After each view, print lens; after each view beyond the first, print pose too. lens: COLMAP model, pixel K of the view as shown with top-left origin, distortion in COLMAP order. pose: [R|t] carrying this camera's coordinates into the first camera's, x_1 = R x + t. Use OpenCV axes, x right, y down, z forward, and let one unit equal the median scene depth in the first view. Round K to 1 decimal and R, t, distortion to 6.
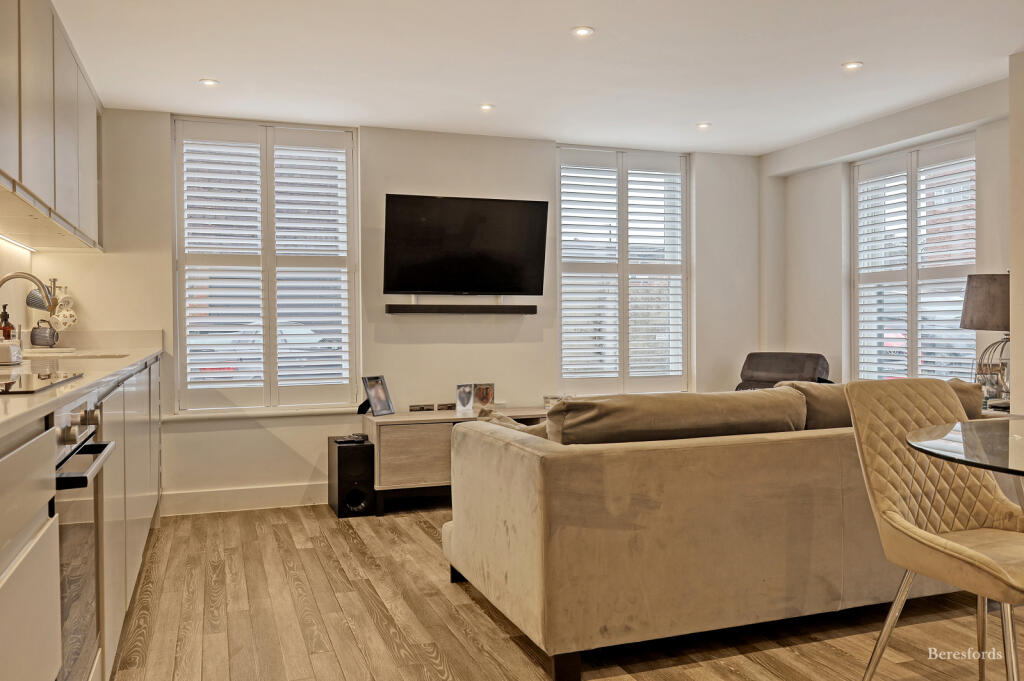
lens RADIAL K [[844.0, 0, 513.9], [0, 844.0, 337.8], [0, 0, 1]] dist [0.001932, -0.004160]
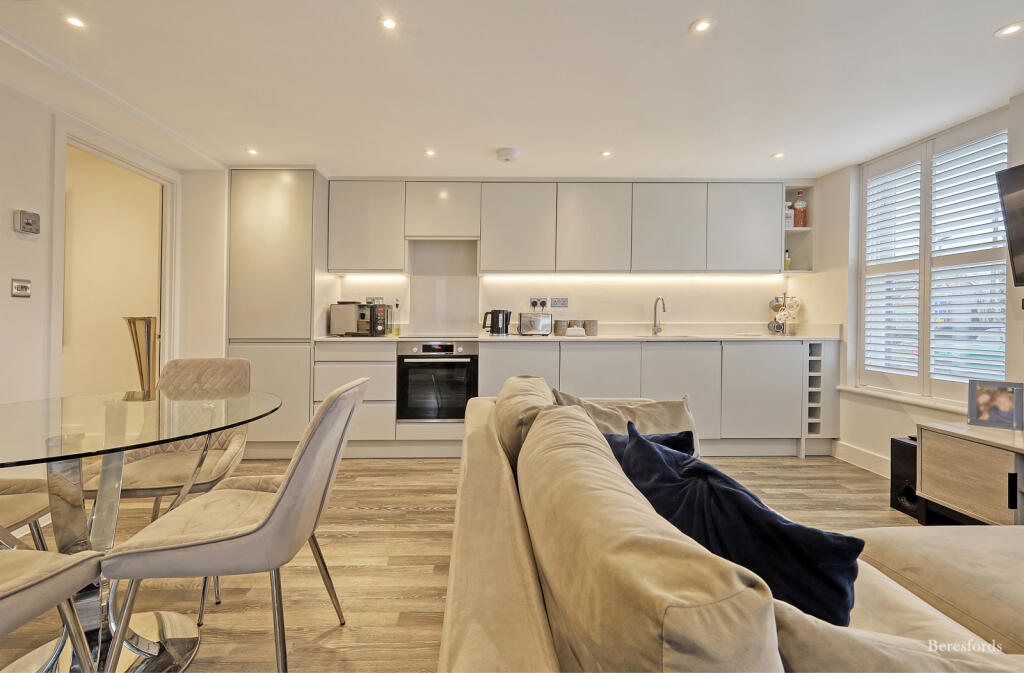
lens RADIAL K [[445.4, 0, 484.1], [0, 445.4, 314.2], [0, 0, 1]] dist [-0.001421, -0.000181]
pose [[-0.329132, -0.001337, -0.944283, 0.471569], [-0.014115, 0.999894, 0.003504, -0.020191], [0.944178, 0.014481, -0.329116, 0.685405]]
